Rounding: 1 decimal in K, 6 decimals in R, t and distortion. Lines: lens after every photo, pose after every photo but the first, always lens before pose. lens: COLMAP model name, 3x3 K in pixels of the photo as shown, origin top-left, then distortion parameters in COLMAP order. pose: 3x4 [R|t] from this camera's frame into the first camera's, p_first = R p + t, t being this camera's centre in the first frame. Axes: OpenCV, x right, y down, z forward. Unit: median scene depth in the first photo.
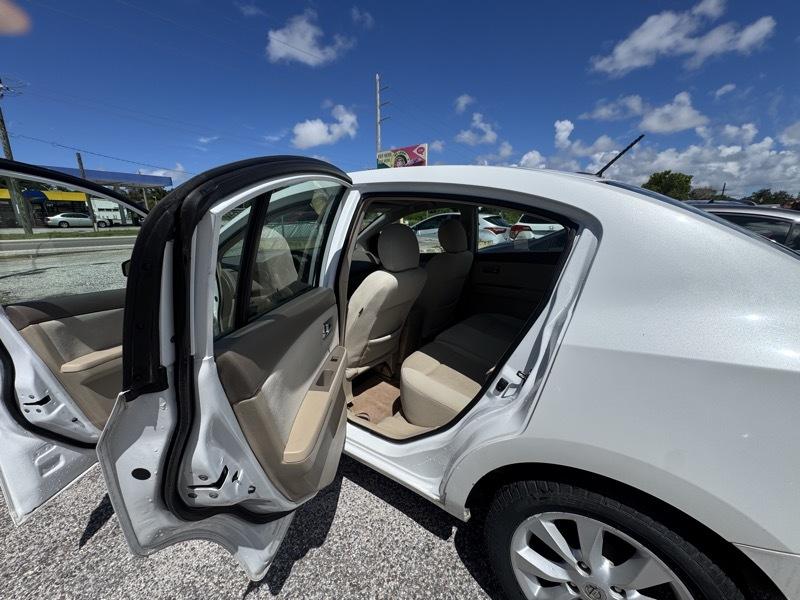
lens RADIAL K [[320.3, 0, 399.3], [0, 320.3, 302.4], [0, 0, 1]] dist [-0.004188, 0.000108]
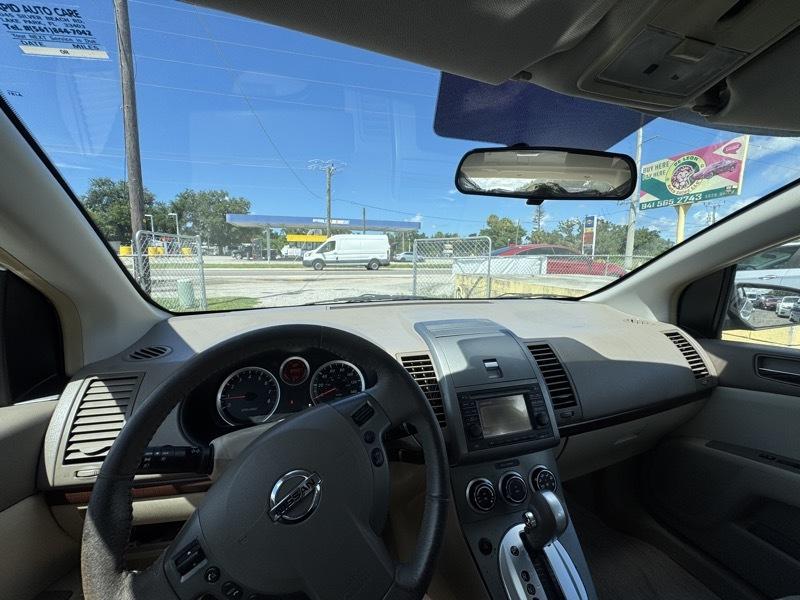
lens RADIAL K [[320.3, 0, 399.2], [0, 320.3, 299.2], [0, 0, 1]] dist [-0.004188, 0.000108]
pose [[0.782791, 0.087243, -0.616139, -0.031257], [-0.164733, 0.983852, -0.069980, -0.032513], [0.600084, 0.156278, 0.784523, 0.162821]]
